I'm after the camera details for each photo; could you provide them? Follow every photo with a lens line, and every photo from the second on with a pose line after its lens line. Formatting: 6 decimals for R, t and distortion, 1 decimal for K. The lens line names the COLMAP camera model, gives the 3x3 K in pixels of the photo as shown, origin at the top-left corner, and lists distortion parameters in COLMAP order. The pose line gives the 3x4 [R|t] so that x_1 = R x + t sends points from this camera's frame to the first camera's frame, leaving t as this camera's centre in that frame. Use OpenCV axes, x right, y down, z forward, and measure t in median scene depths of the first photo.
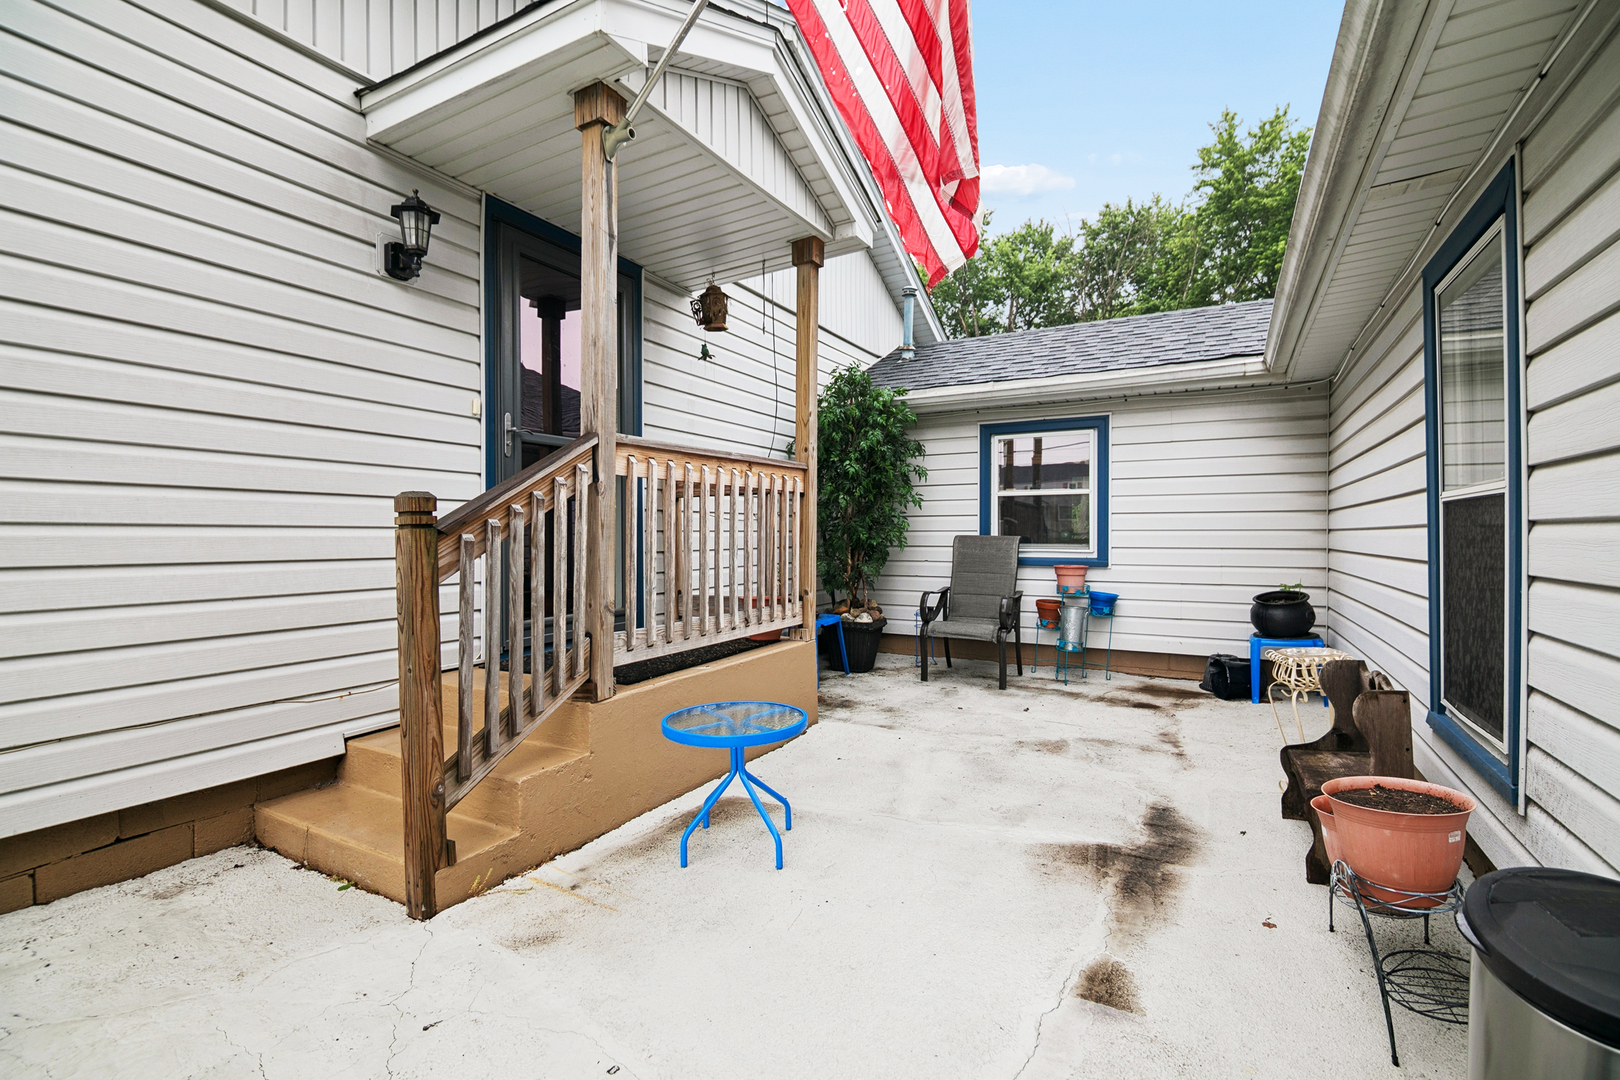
lens RADIAL K [[732.9, 0, 807.9], [0, 732.9, 539.9], [0, 0, 1]] dist [-0.013585, -0.004371]
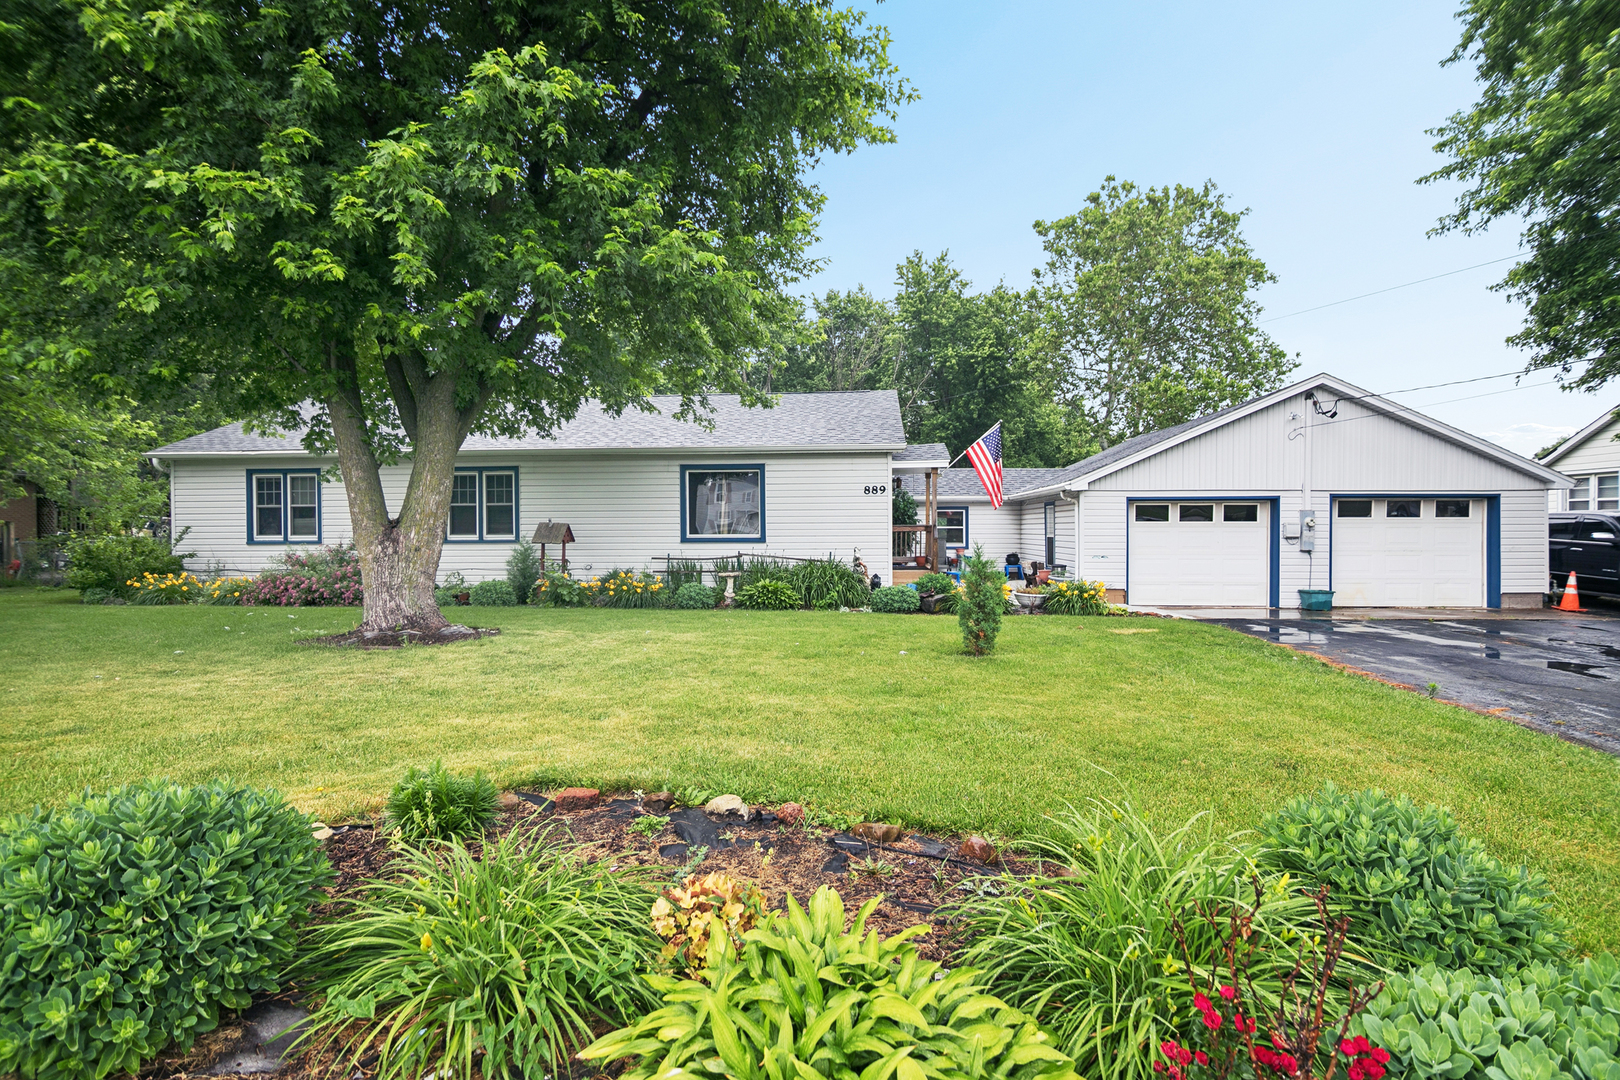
lens RADIAL K [[732.9, 0, 838.3], [0, 732.9, 550.1], [0, 0, 1]] dist [-0.013585, -0.004371]
pose [[0.901481, -0.018443, 0.432426, -1.673230], [0.011607, 0.999763, 0.018443, -0.029047], [-0.432663, -0.011607, 0.901481, -1.903459]]
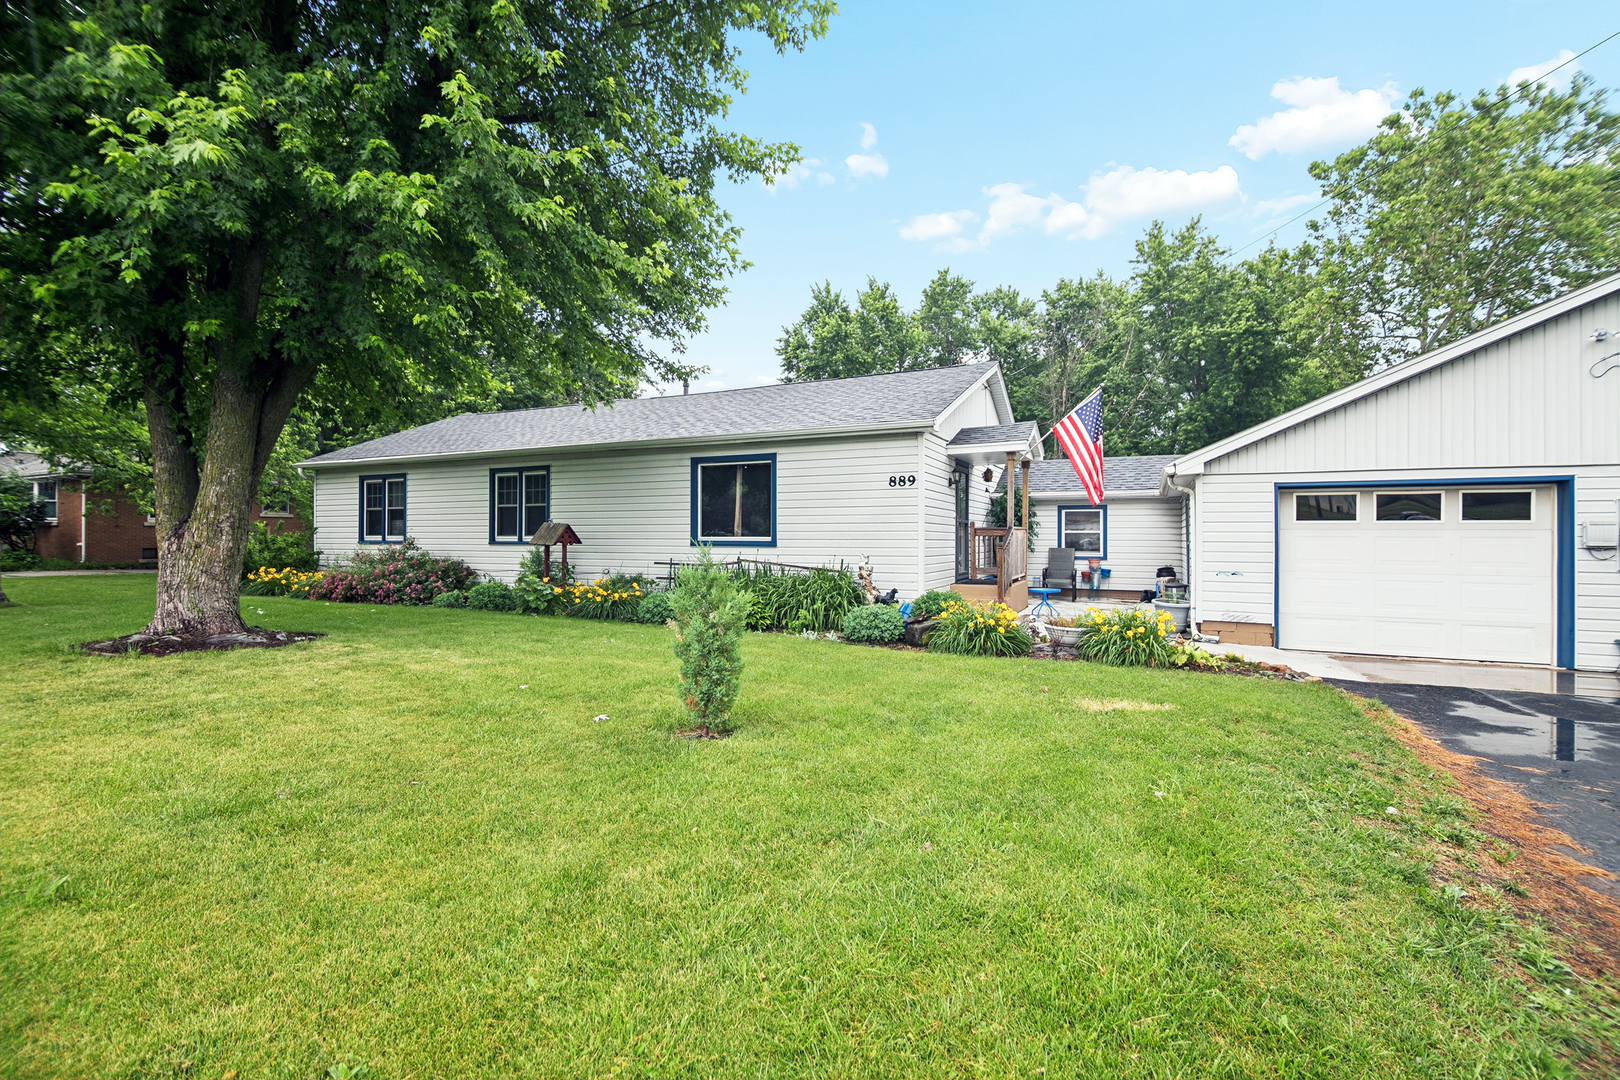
lens RADIAL K [[732.9, 0, 802.9], [0, 732.9, 534.7], [0, 0, 1]] dist [-0.013585, -0.004371]
pose [[0.997895, 0.000228, 0.064857, -0.888841], [0.000812, 0.999872, -0.016005, -0.013885], [-0.064853, 0.016024, 0.997766, -1.632696]]
